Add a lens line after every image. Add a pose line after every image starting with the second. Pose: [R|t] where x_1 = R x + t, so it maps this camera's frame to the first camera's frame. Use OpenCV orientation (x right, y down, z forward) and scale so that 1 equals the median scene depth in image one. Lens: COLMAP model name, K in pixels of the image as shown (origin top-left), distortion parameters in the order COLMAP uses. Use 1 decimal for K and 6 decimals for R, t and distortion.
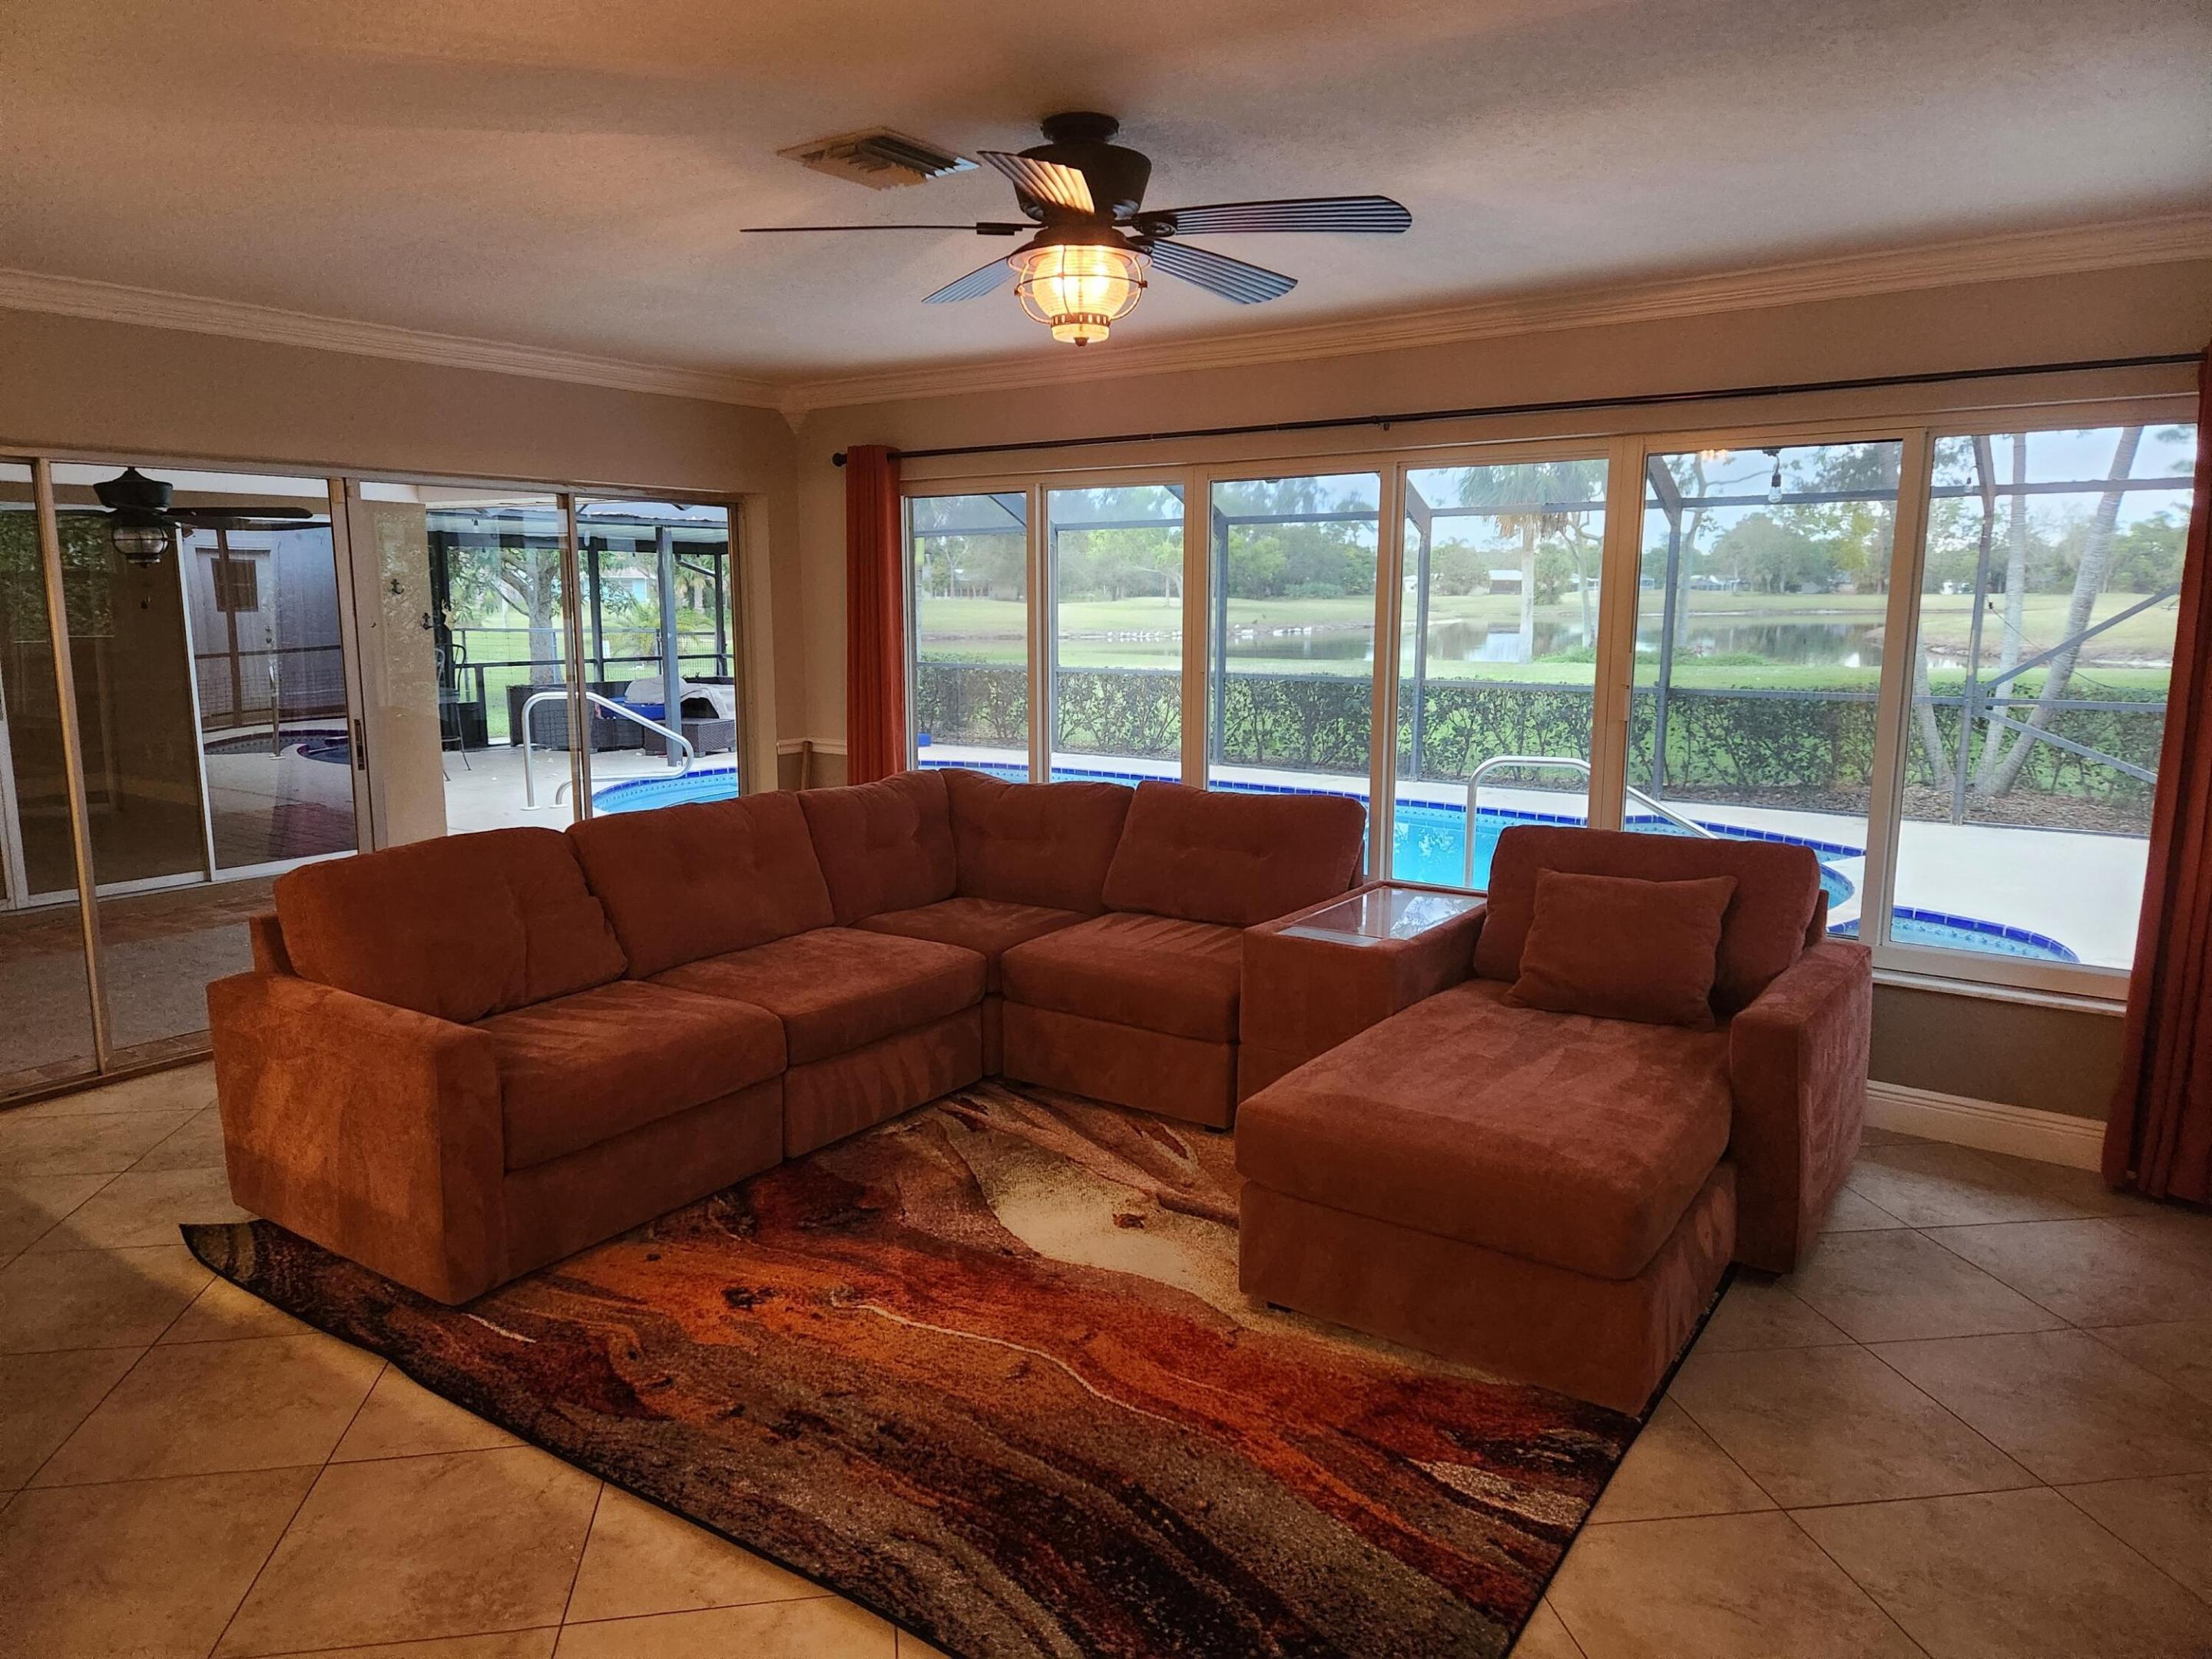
lens RADIAL K [[1474.4, 0, 1047.7], [0, 1474.4, 827.7], [0, 0, 1]] dist [0.055567, -0.015844]
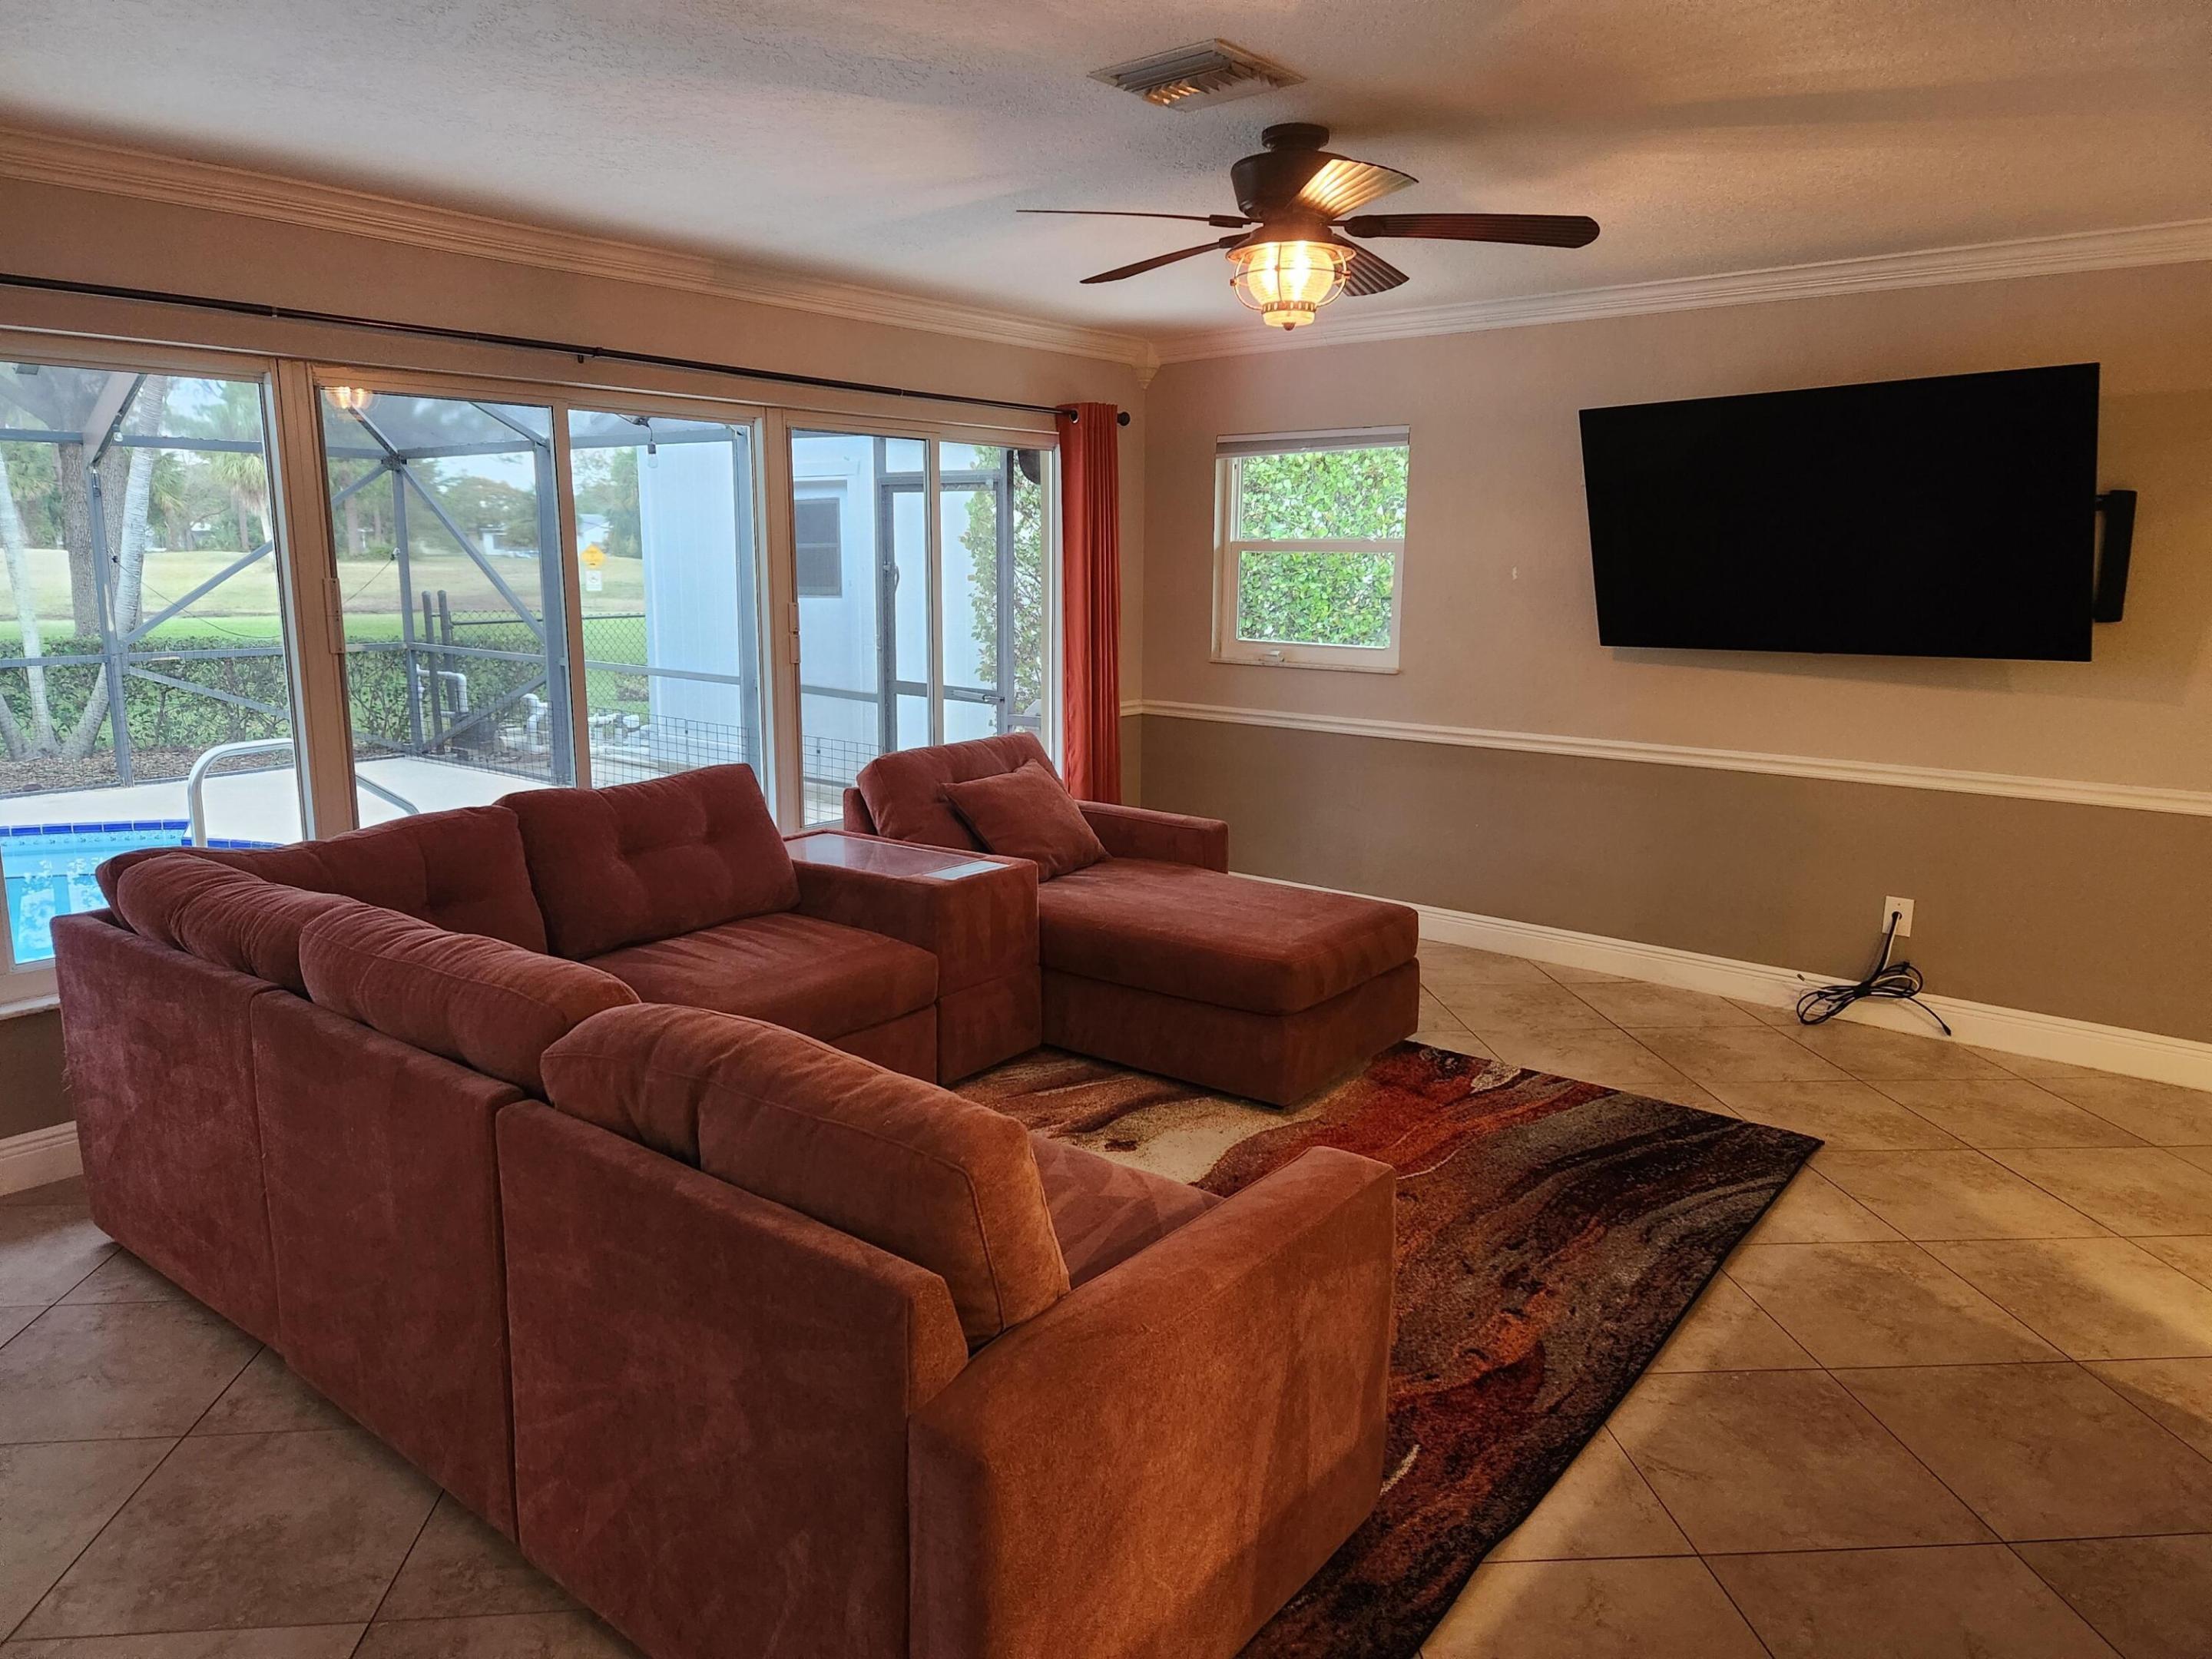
lens RADIAL K [[1474.4, 0, 1110.6], [0, 1474.4, 833.0], [0, 0, 1]] dist [0.055567, -0.015844]
pose [[0.046231, -0.192851, 0.980138, -1.064690], [0.154125, 0.970815, 0.183747, -0.167169], [-0.986969, 0.142569, 0.074605, 1.013766]]
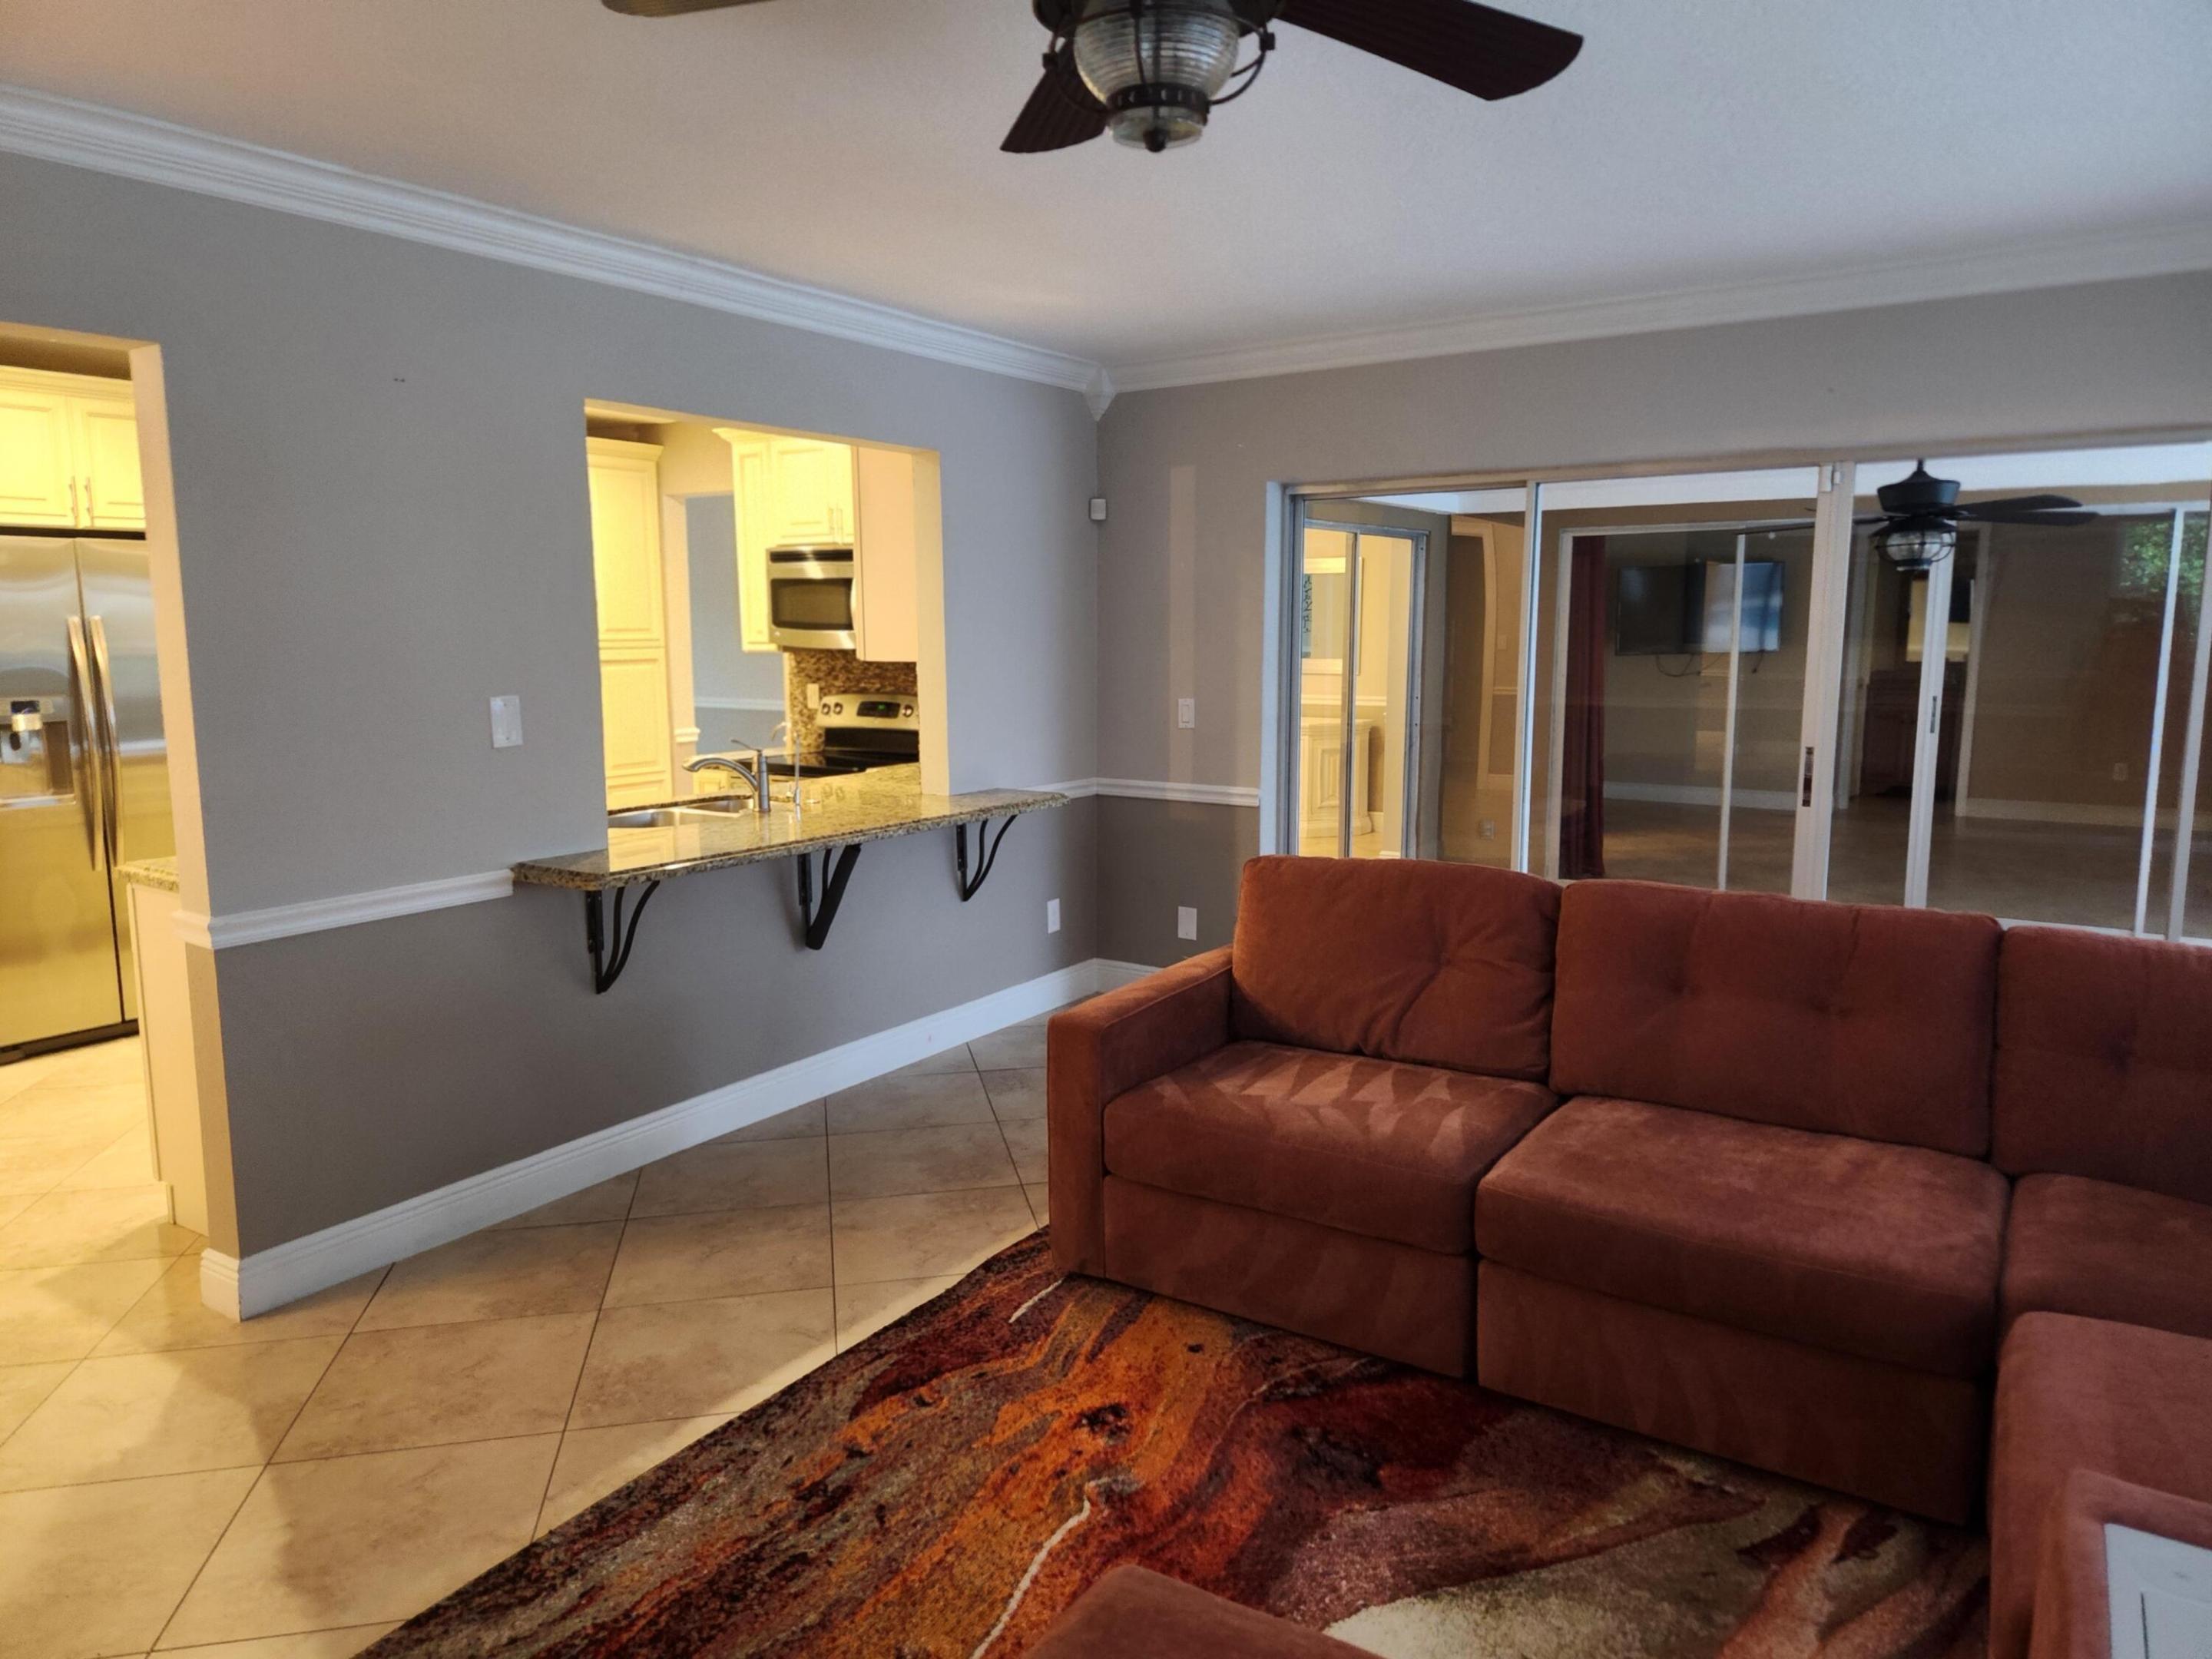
lens RADIAL K [[1474.4, 0, 1103.1], [0, 1474.4, 826.0], [0, 0, 1]] dist [0.055567, -0.015844]
pose [[0.057316, 0.141157, -0.988327, 0.596179], [-0.151265, 0.979753, 0.131160, -0.129217], [0.986830, 0.141982, 0.077508, 0.895426]]
